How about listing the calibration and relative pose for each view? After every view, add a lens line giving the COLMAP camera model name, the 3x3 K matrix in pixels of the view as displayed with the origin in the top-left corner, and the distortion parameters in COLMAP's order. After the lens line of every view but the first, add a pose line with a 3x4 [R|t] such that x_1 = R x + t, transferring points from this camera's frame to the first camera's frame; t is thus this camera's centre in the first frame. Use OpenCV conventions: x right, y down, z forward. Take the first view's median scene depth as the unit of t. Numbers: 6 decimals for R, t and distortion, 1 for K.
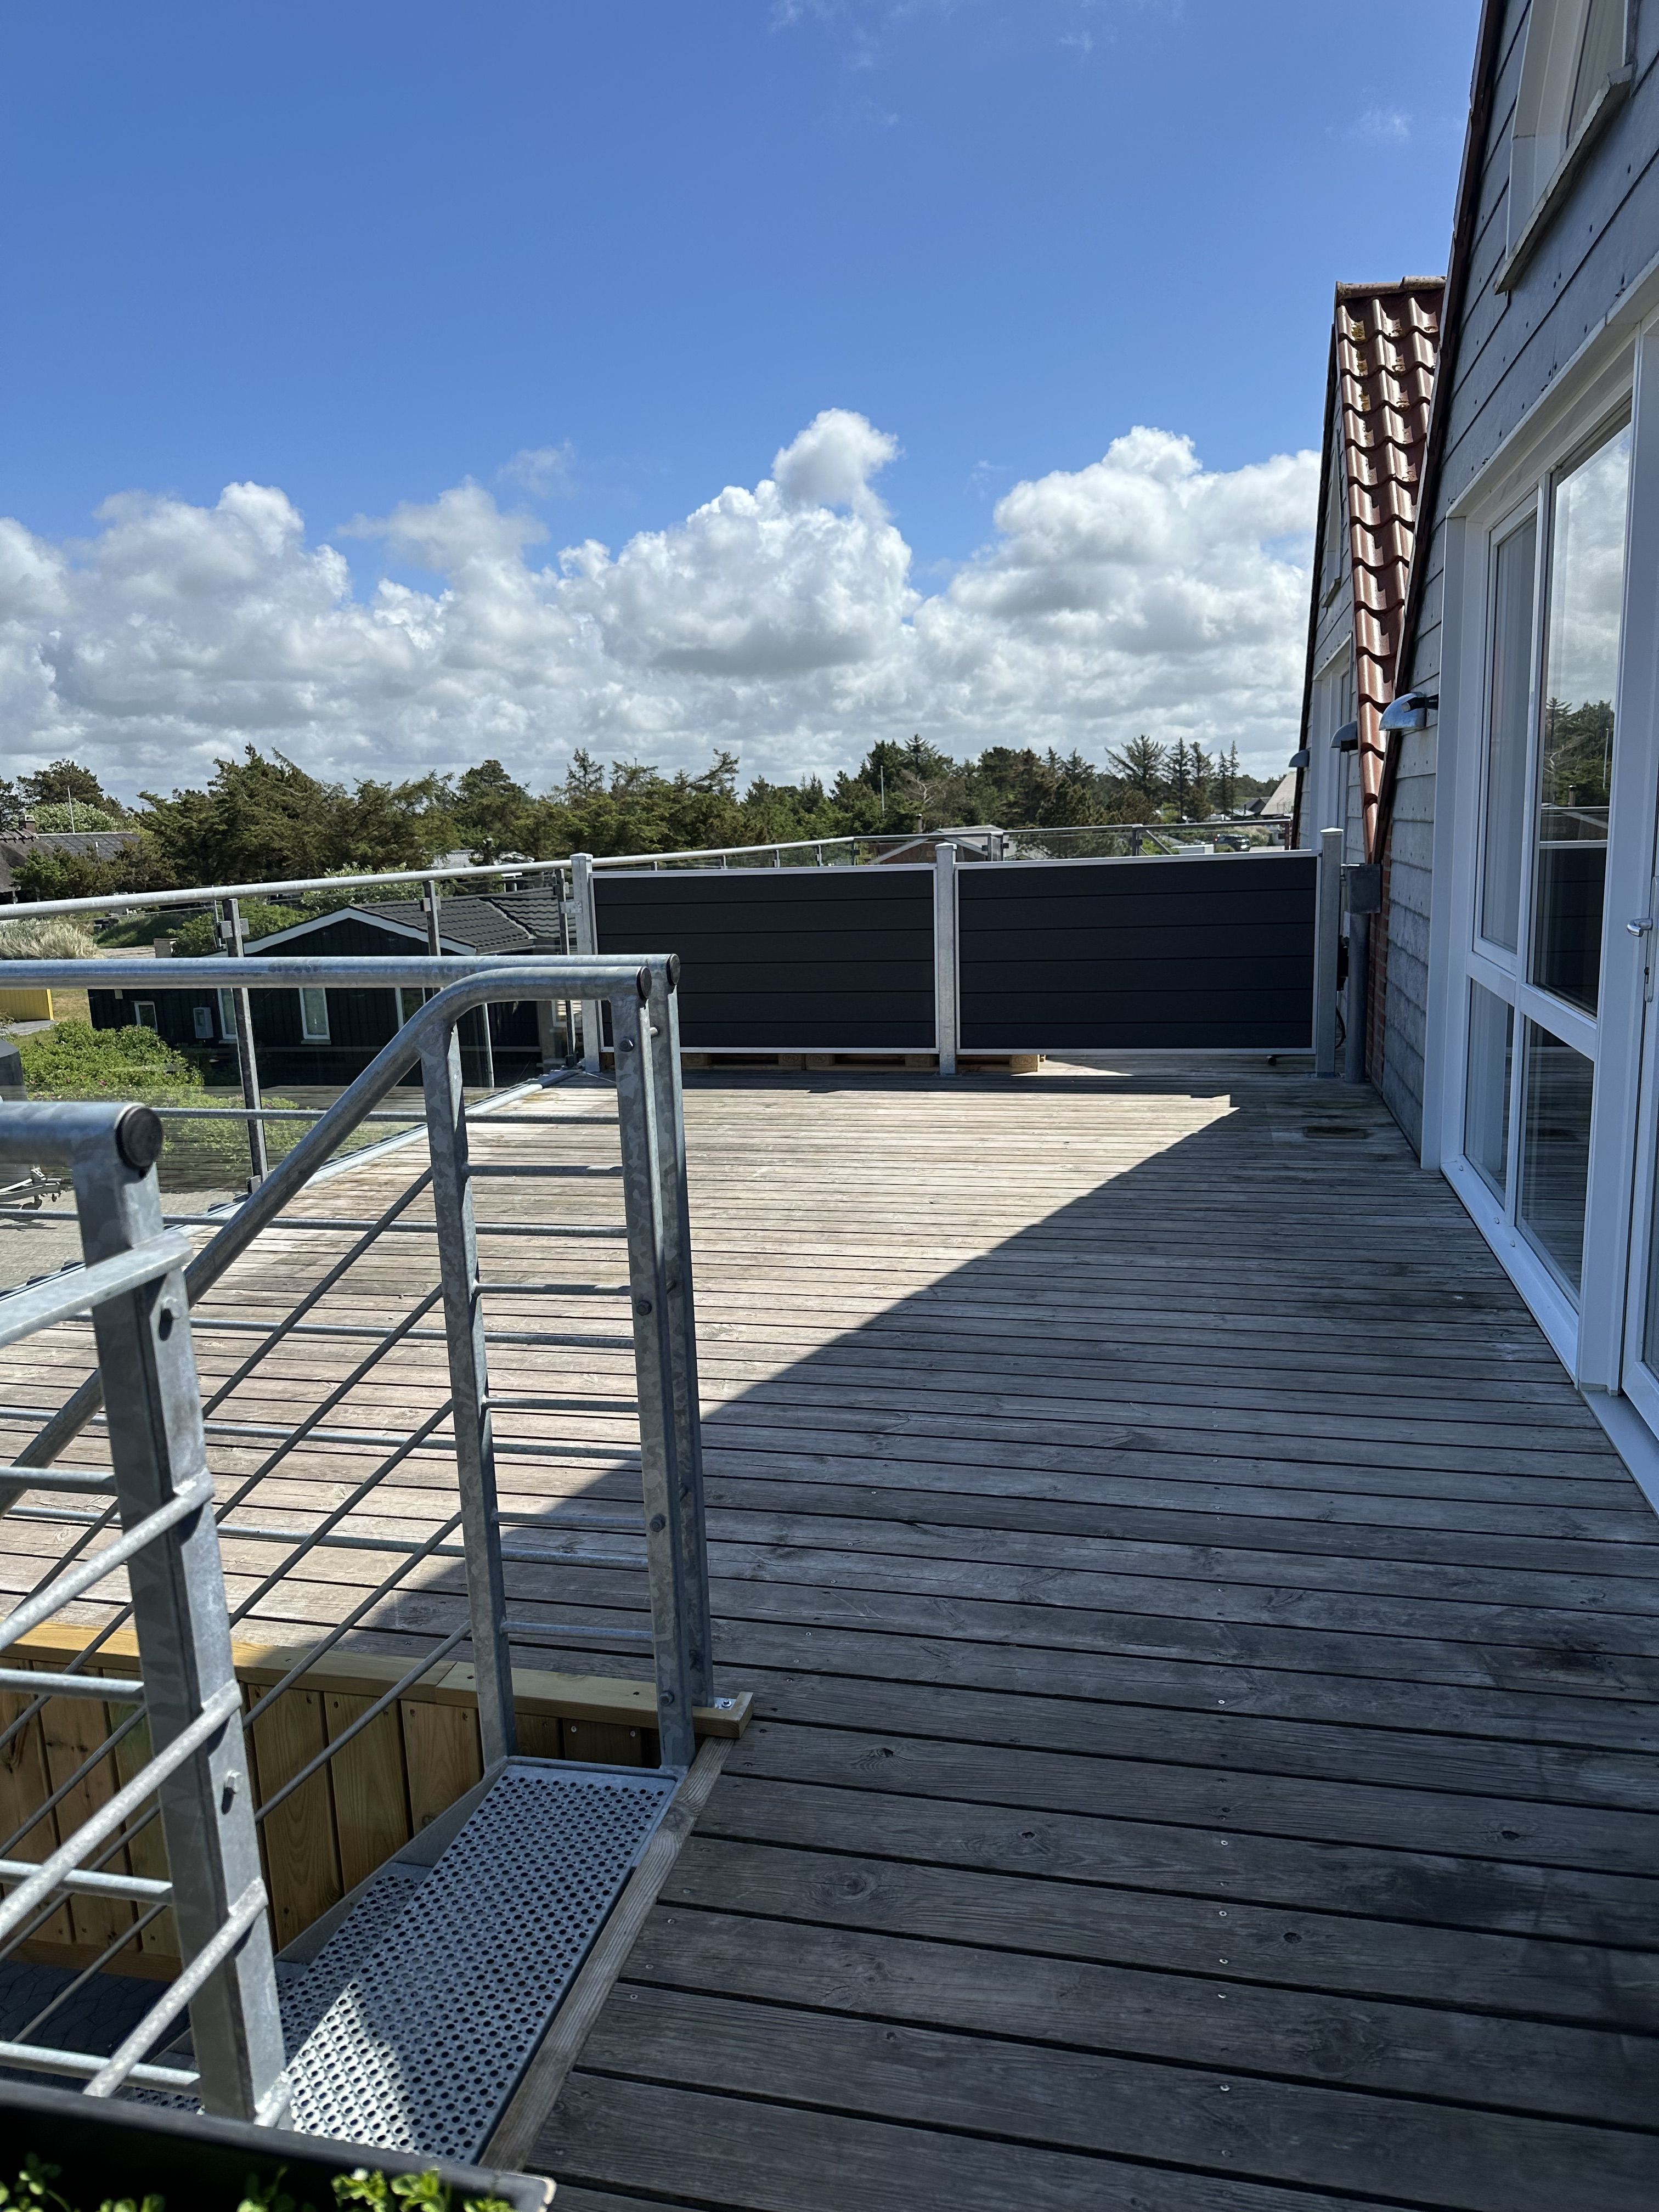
lens RADIAL K [[1552.9, 0, 831.0], [0, 1552.9, 1110.5], [0, 0, 1]] dist [-0.010005, -0.004320]
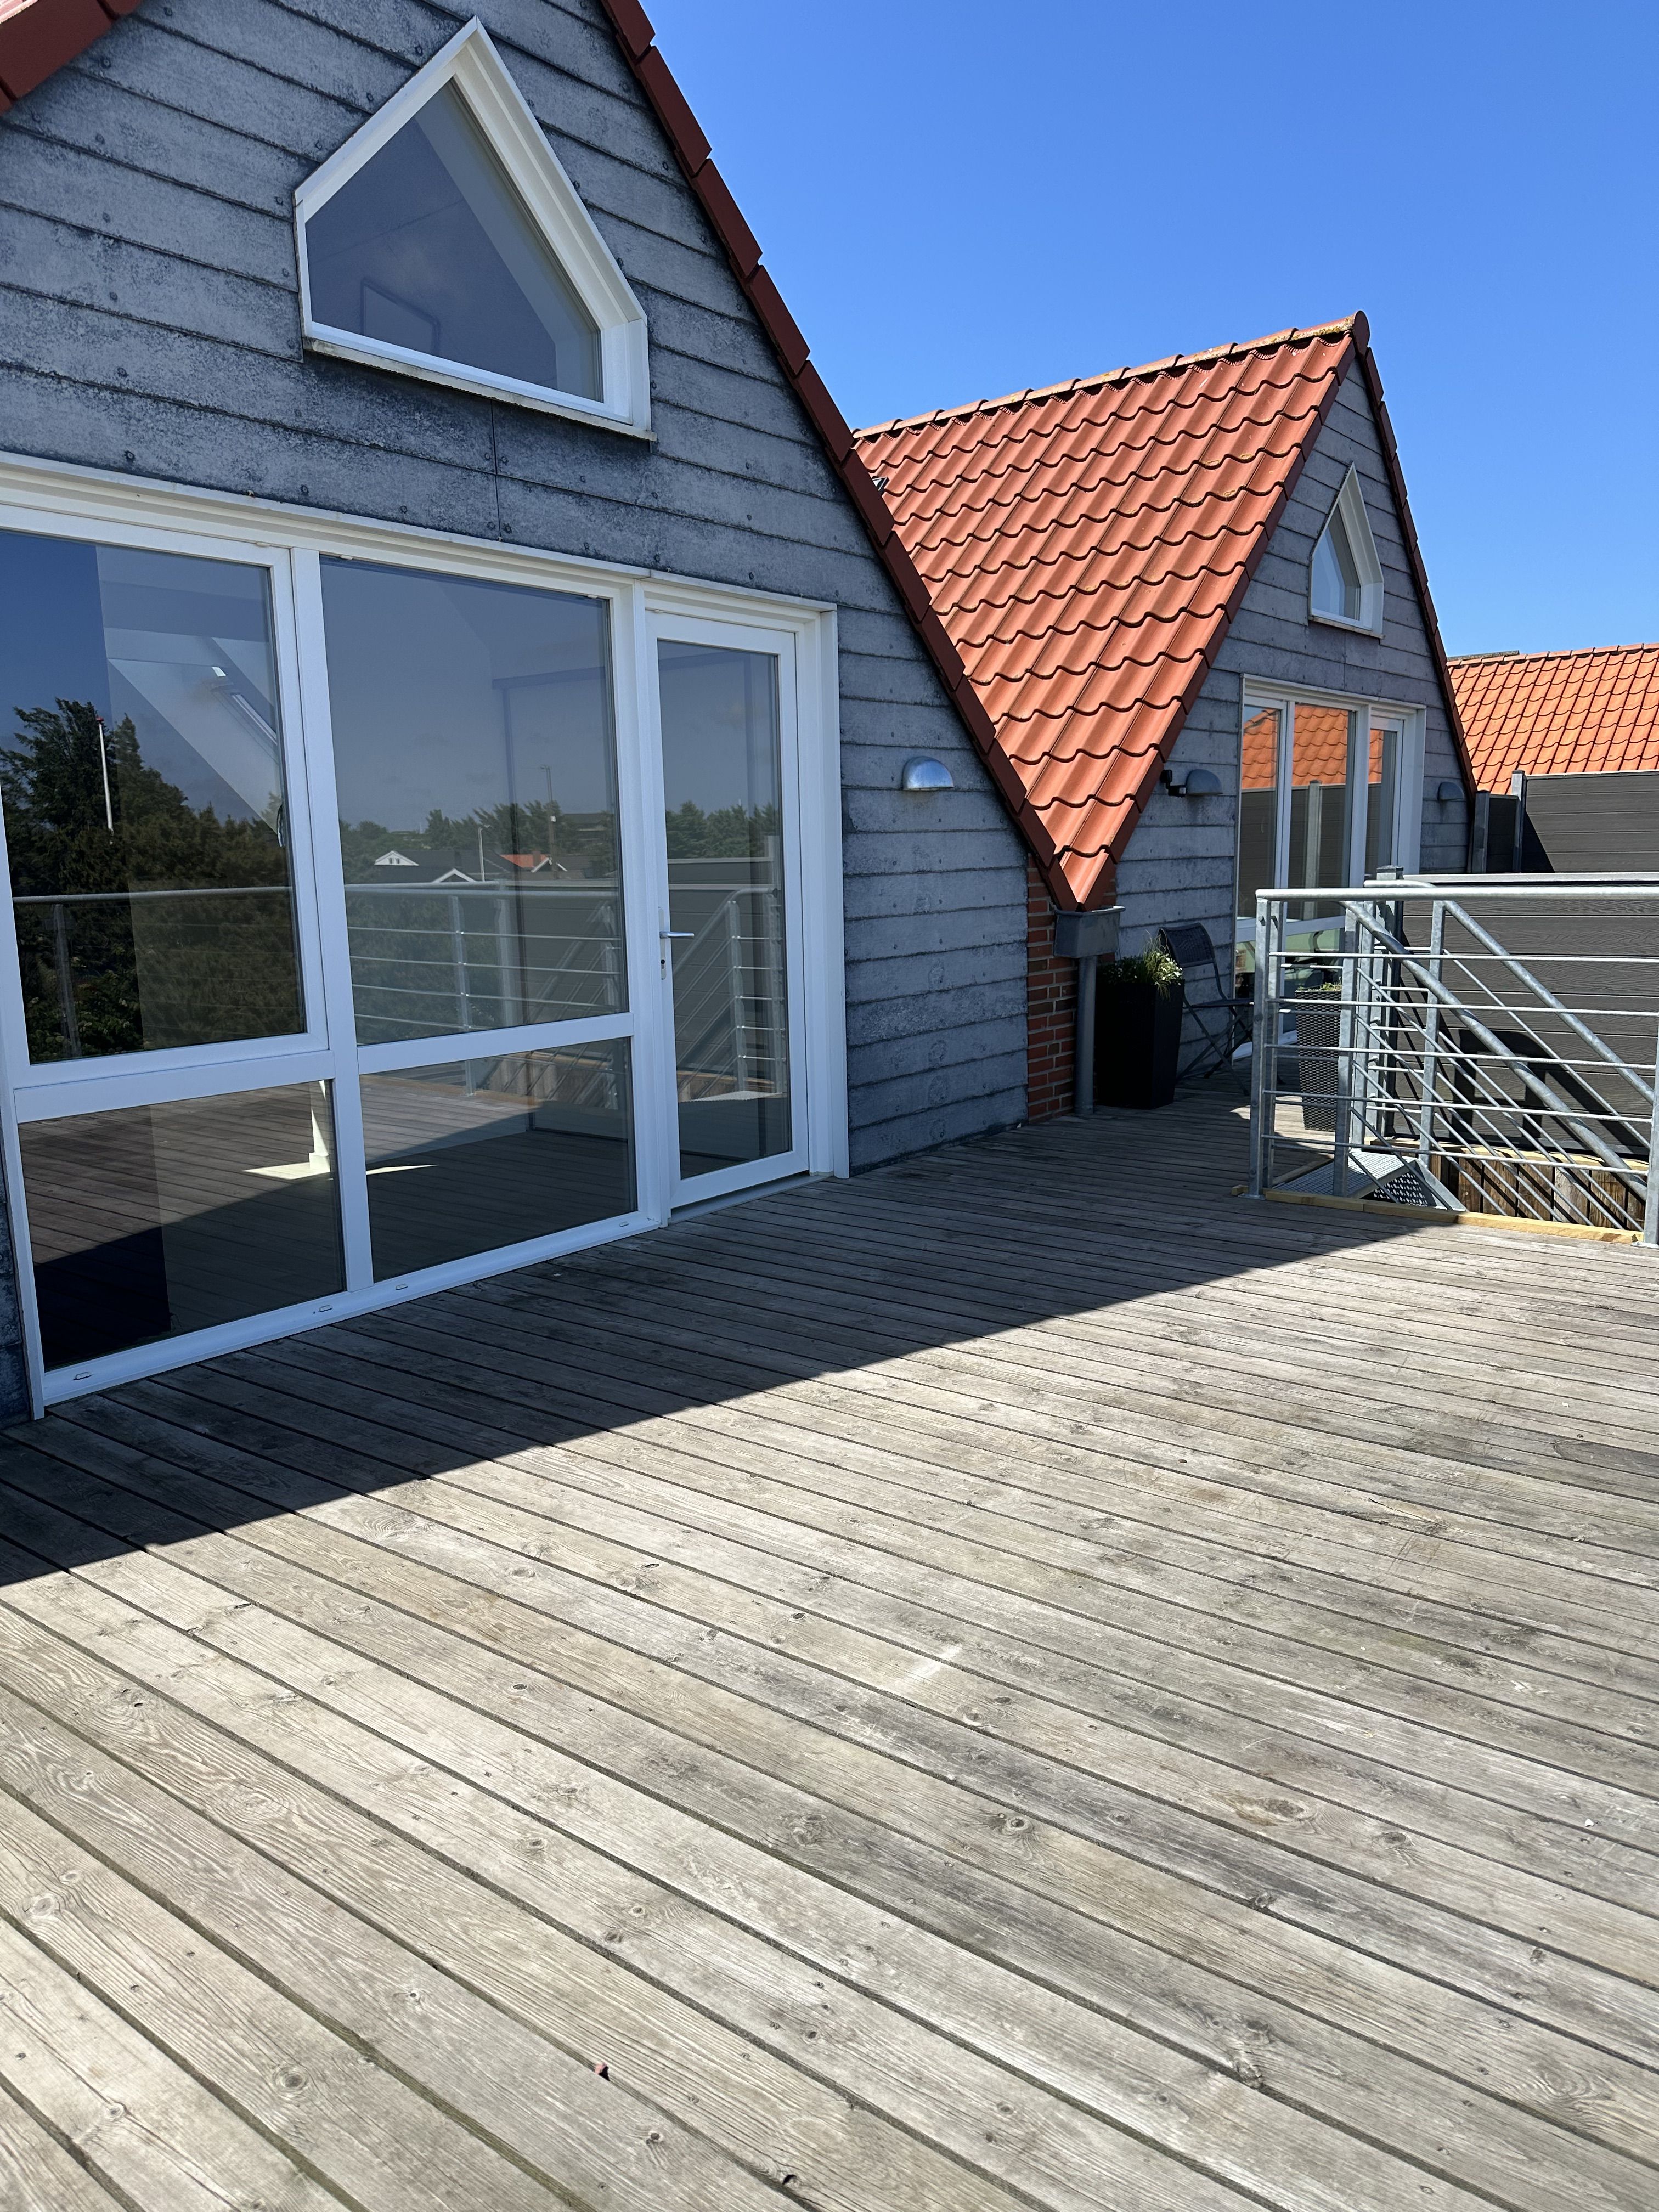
lens RADIAL K [[1552.9, 0, 825.9], [0, 1552.9, 1105.6], [0, 0, 1]] dist [-0.010005, -0.004320]
pose [[-0.906669, -0.004761, 0.421817, -0.310932], [0.140120, 0.939763, 0.311787, -0.374500], [-0.397892, 0.341793, -0.851387, 2.052618]]
